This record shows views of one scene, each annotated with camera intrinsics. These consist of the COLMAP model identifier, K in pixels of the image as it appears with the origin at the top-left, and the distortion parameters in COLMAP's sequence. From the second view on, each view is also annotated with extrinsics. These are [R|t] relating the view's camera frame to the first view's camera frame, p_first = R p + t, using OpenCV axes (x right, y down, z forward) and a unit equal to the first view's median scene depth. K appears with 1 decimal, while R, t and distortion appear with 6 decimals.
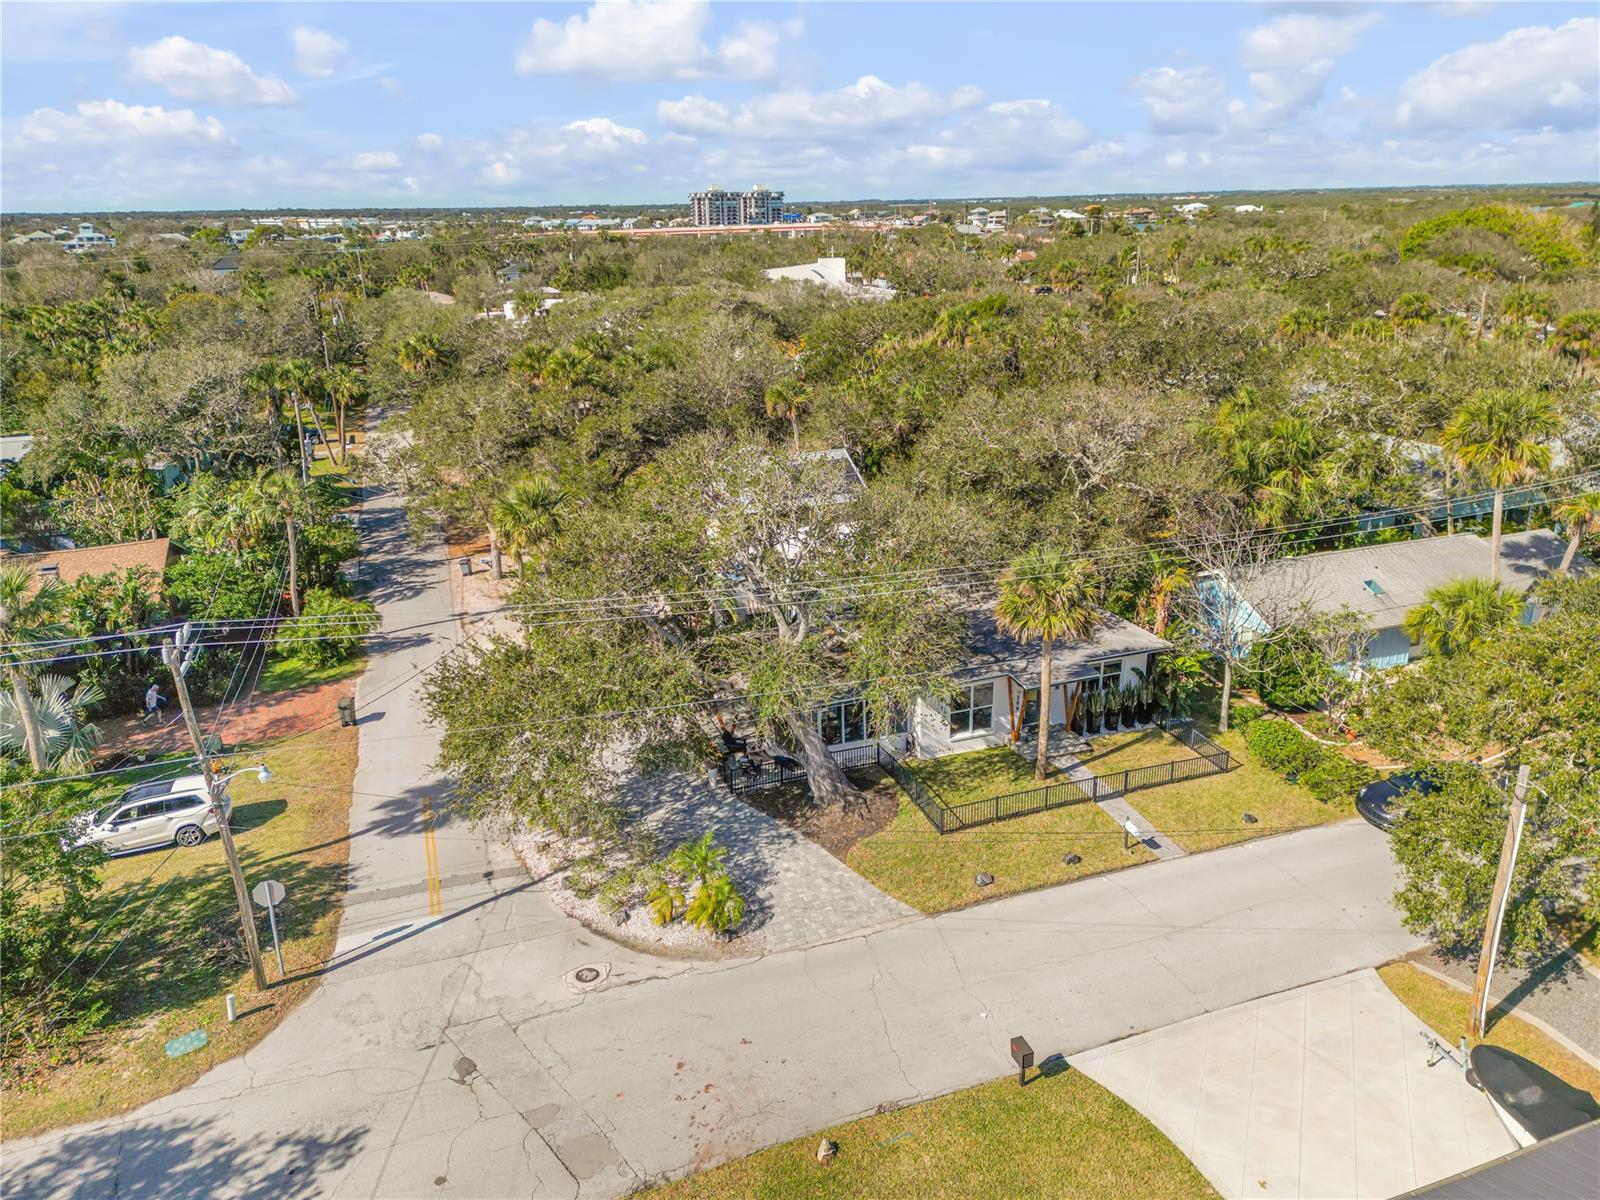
lens RADIAL K [[1125.3, 0, 800.0], [0, 1125.3, 600.0], [0, 0, 1]] dist [0.000163, -0.001088]
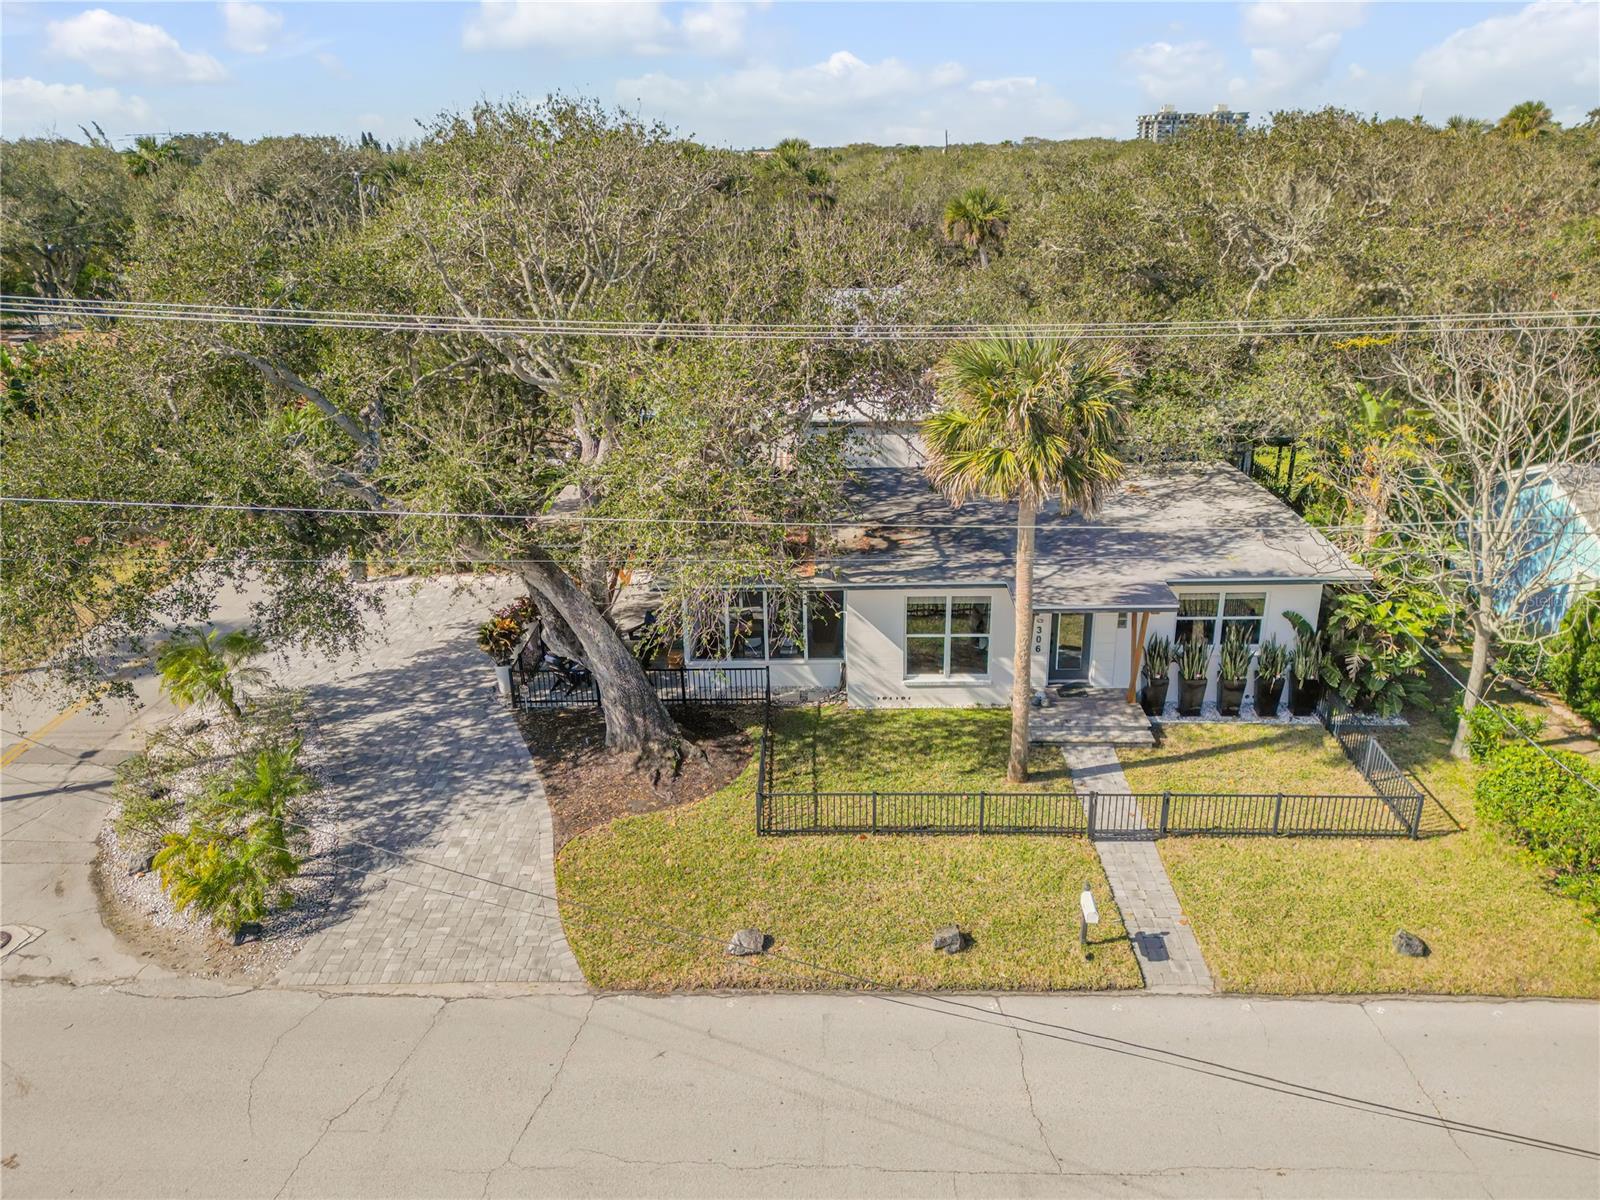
lens RADIAL K [[1125.3, 0, 800.0], [0, 1125.3, 600.0], [0, 0, 1]] dist [0.000163, -0.001088]
pose [[0.929022, 0.133655, -0.345044, 0.313974], [-0.117026, 0.990751, 0.068686, 0.055361], [0.351033, -0.023432, 0.936070, 0.503002]]
